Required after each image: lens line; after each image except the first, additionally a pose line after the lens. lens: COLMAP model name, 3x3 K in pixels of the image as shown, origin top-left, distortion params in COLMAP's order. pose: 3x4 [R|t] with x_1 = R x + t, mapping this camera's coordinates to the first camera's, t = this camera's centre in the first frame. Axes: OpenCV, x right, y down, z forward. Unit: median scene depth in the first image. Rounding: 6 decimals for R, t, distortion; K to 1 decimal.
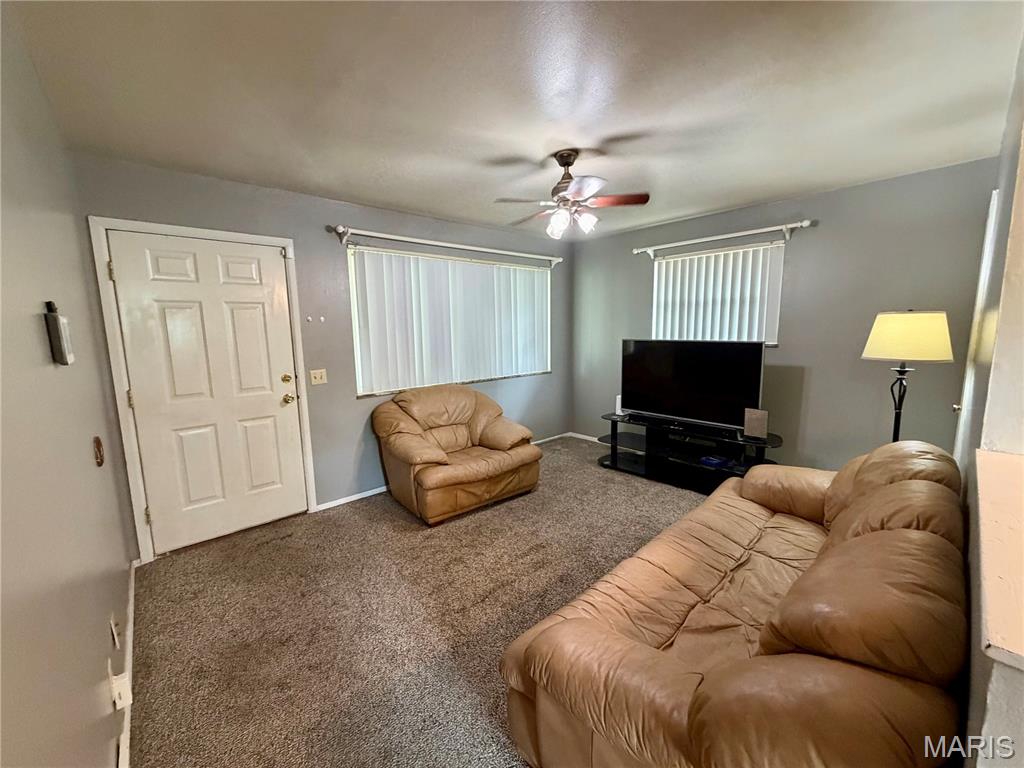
lens RADIAL K [[409.3, 0, 508.8], [0, 409.3, 384.4], [0, 0, 1]] dist [0.001701, 0.000072]
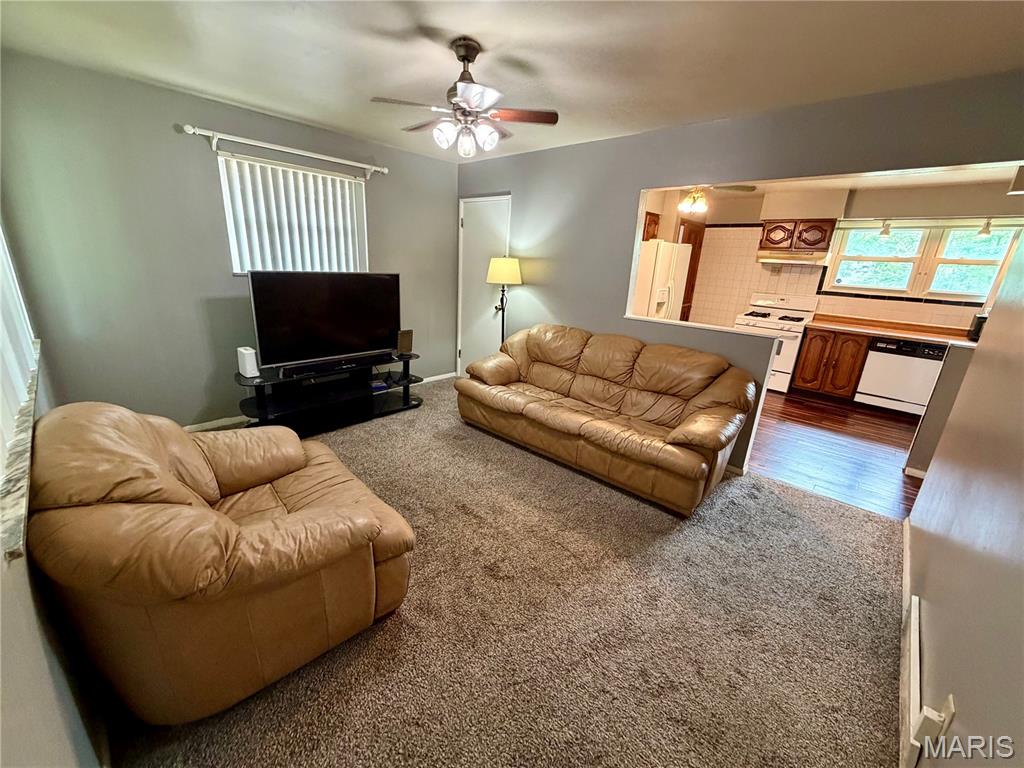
lens RADIAL K [[409.3, 0, 508.8], [0, 409.3, 384.4], [0, 0, 1]] dist [0.001701, 0.000072]
pose [[-0.085341, -0.284986, 0.954725, -0.768907], [0.093025, 0.951756, 0.292415, -0.138873], [-0.992000, 0.113768, -0.054713, 0.948750]]
